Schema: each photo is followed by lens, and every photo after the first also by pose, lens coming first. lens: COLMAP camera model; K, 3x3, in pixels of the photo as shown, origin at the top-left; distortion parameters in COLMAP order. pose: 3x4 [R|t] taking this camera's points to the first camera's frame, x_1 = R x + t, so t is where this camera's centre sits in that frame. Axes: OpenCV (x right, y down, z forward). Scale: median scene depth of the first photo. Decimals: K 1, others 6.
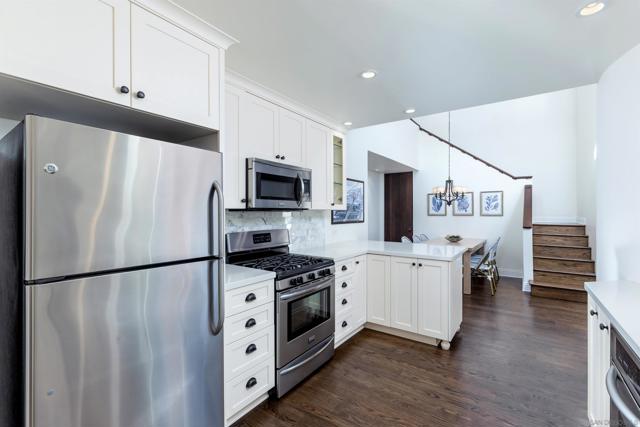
lens RADIAL K [[285.9, 0, 325.3], [0, 285.9, 210.9], [0, 0, 1]] dist [-0.009961, -0.000064]
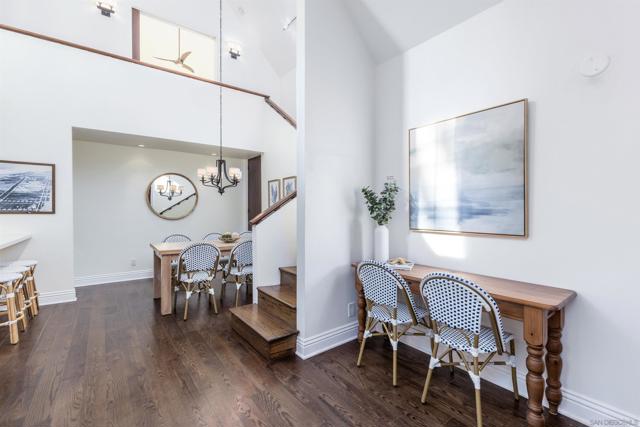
lens RADIAL K [[285.9, 0, 325.3], [0, 285.9, 210.9], [0, 0, 1]] dist [-0.009961, -0.000064]
pose [[0.960250, 0.005980, -0.279076, 0.974508], [-0.001163, 0.999848, 0.017422, 0.009569], [0.279138, -0.016405, 0.960111, 0.317119]]
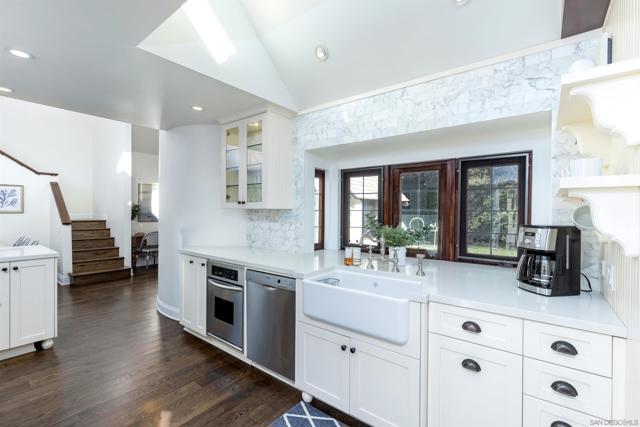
lens RADIAL K [[285.9, 0, 325.3], [0, 285.9, 210.9], [0, 0, 1]] dist [-0.009961, -0.000064]
pose [[0.034216, 0.000311, 0.999414, -0.262087], [-0.010792, 0.999942, 0.000058, 0.000303], [-0.999356, -0.010788, 0.034217, 0.005966]]
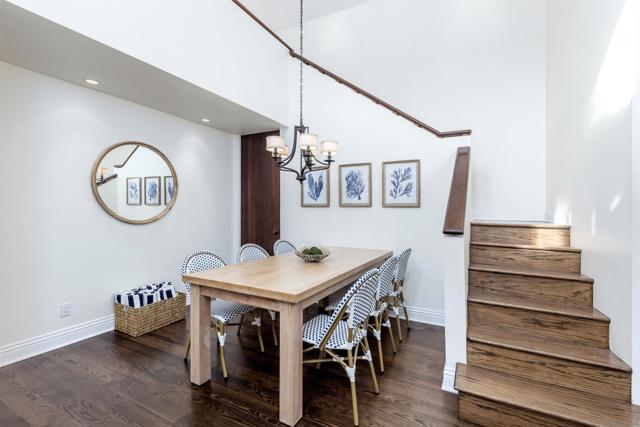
lens RADIAL K [[285.9, 0, 325.3], [0, 285.9, 210.9], [0, 0, 1]] dist [-0.009961, -0.000064]
pose [[0.990171, 0.012509, 0.139299, 0.405996], [-0.013503, 0.999890, 0.006194, 0.025064], [-0.139207, -0.008014, 0.990231, 0.538583]]
